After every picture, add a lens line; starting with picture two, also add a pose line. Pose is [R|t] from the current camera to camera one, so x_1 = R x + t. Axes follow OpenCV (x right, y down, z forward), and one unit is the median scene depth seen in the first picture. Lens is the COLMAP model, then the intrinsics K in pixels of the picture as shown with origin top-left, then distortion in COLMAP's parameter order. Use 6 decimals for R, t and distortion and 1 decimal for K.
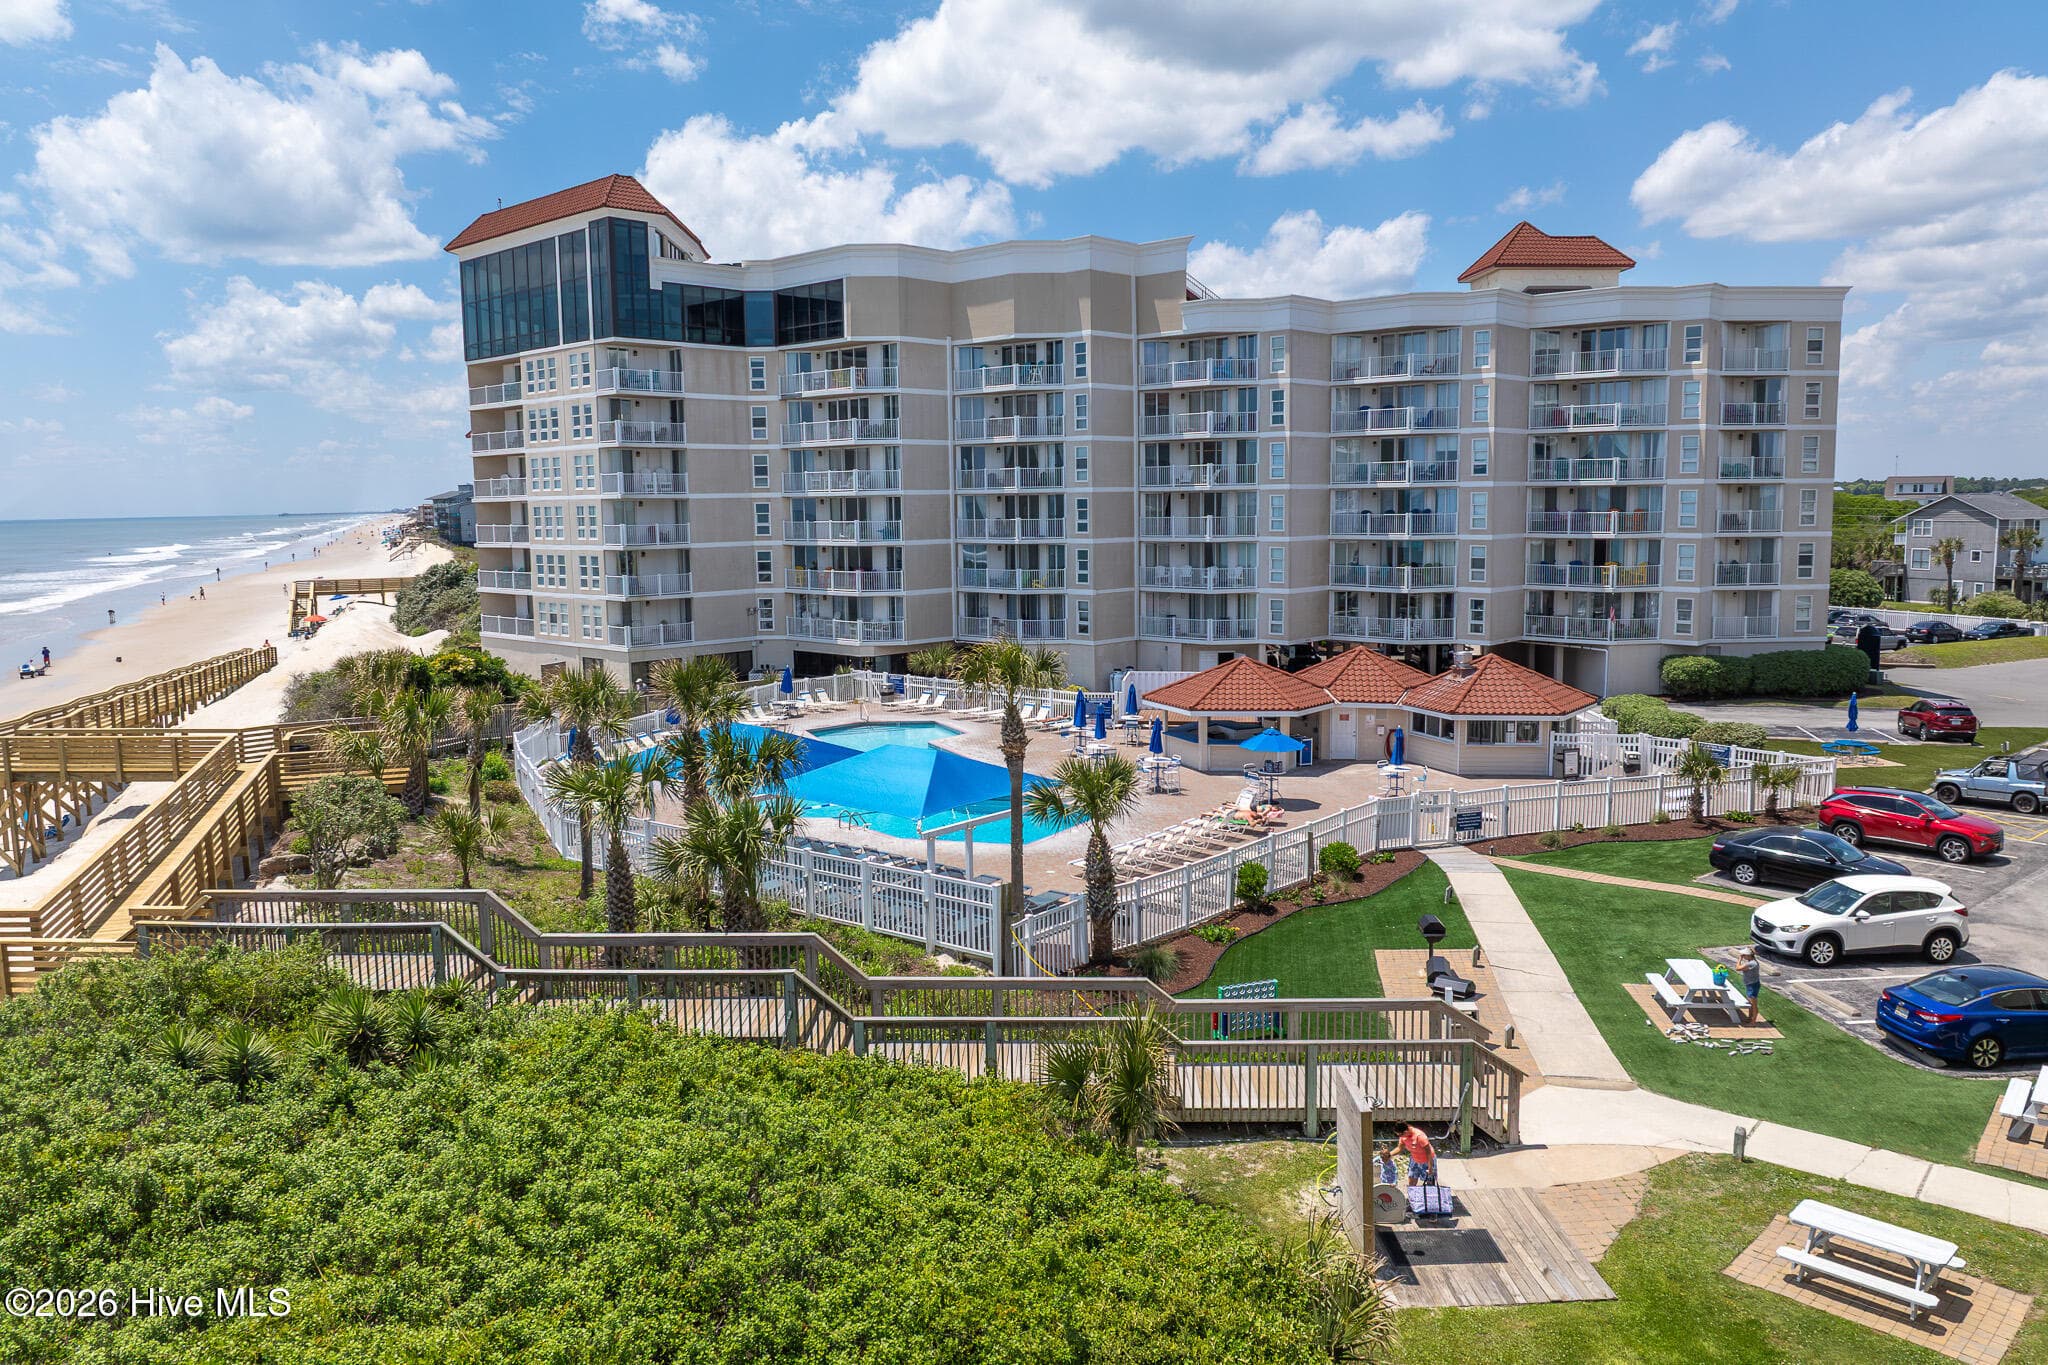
lens RADIAL K [[1459.6, 0, 1023.6], [0, 1459.6, 641.6], [0, 0, 1]] dist [-0.029370, 0.000211]
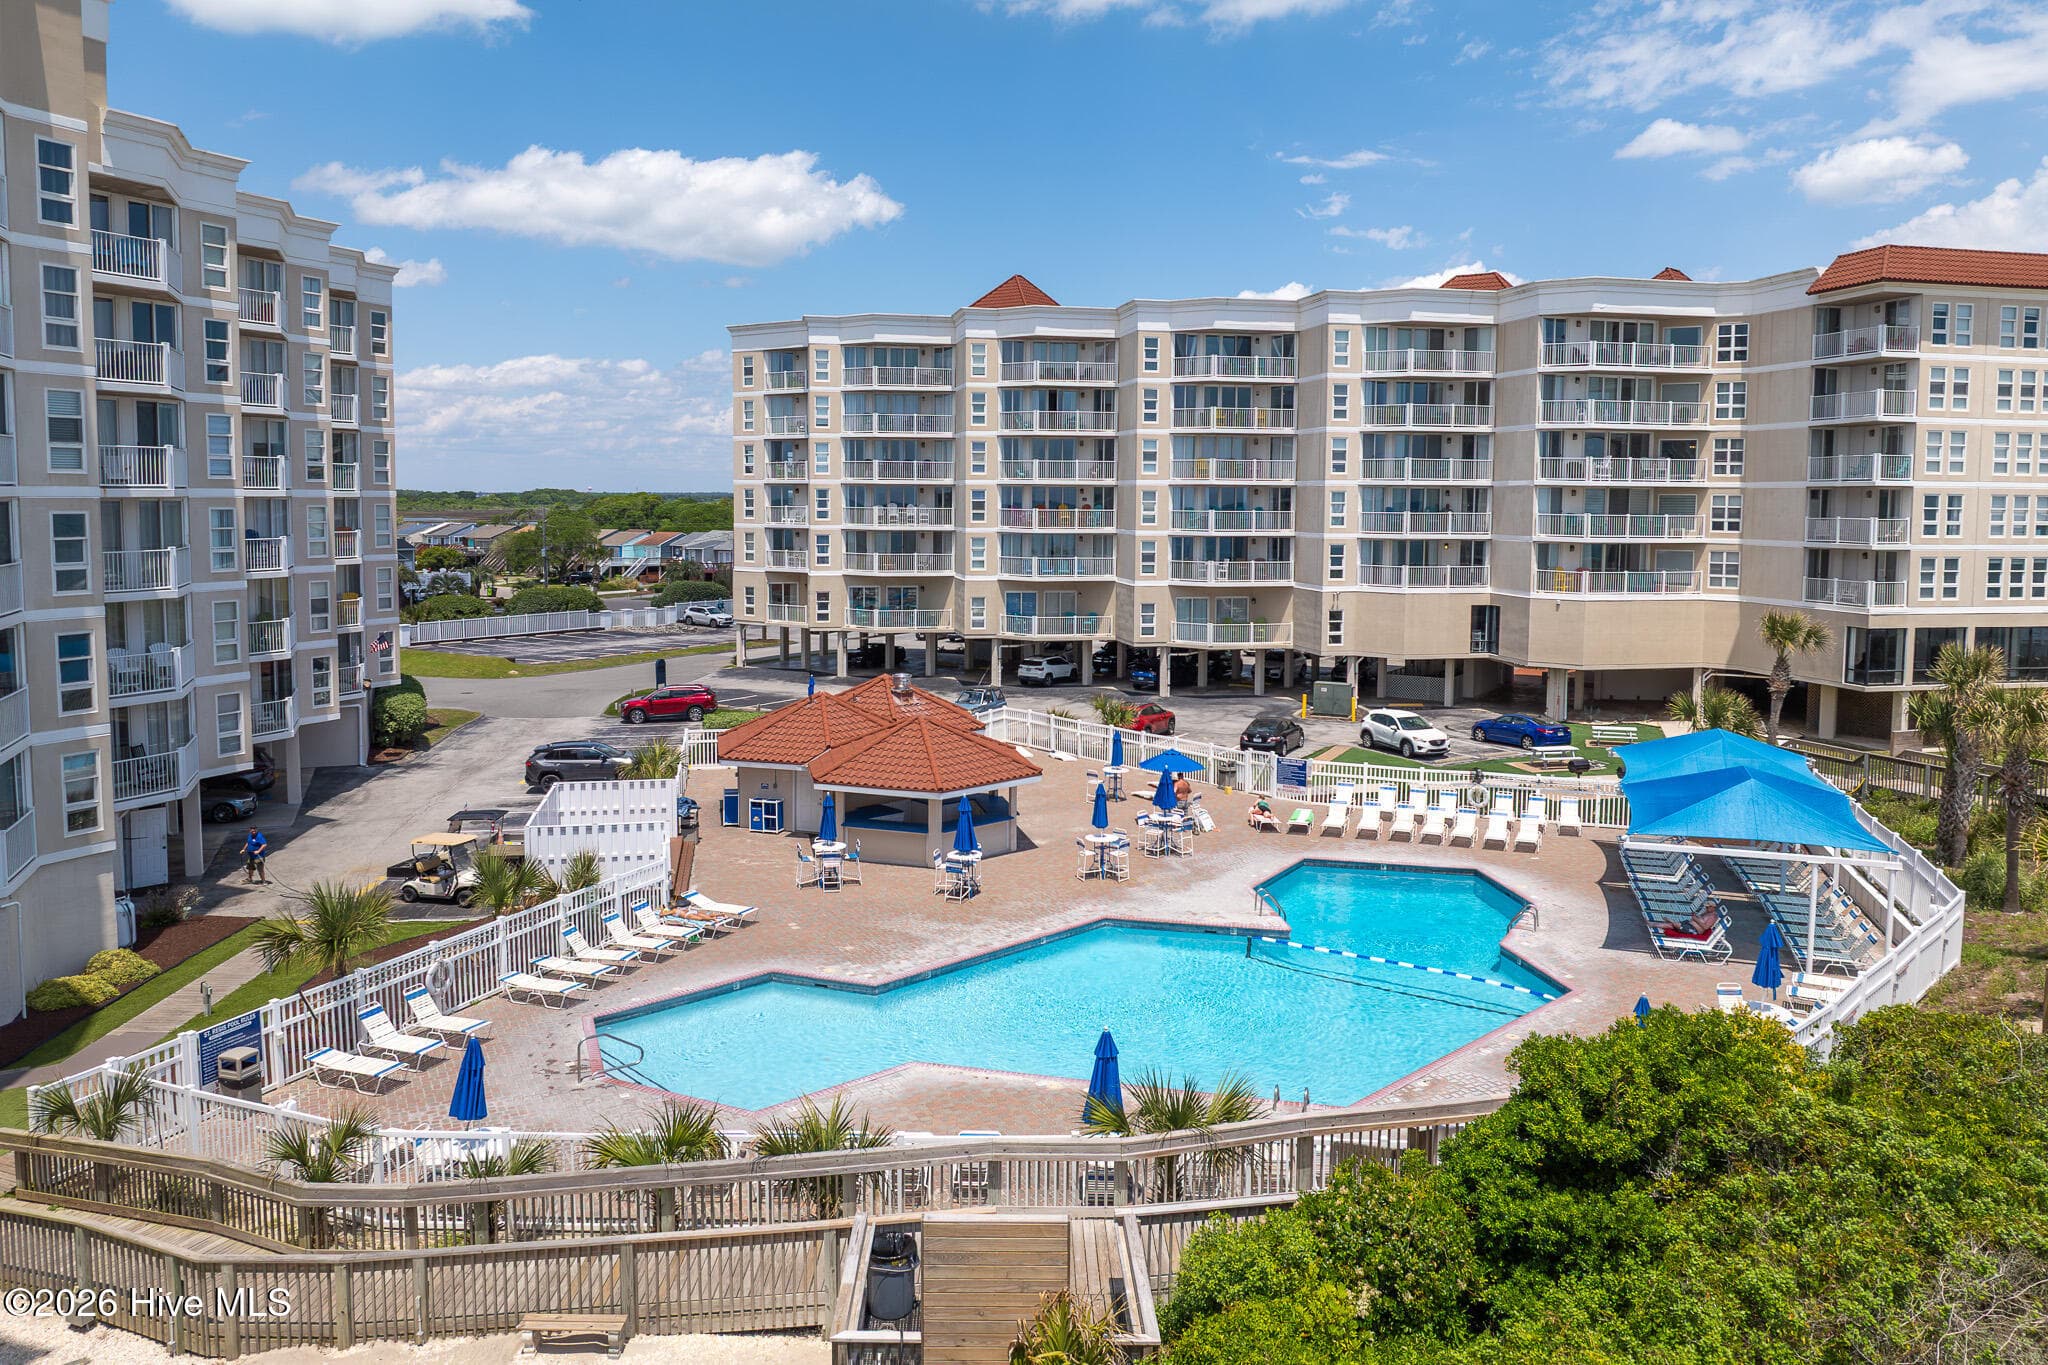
lens RADIAL K [[1459.6, 0, 1023.6], [0, 1459.6, 641.6], [0, 0, 1]] dist [-0.029370, 0.000211]
pose [[-0.338385, -0.079056, 0.937681, -0.458872], [0.094805, 0.988531, 0.117556, -0.086493], [-0.936220, 0.128676, -0.327009, 0.906535]]
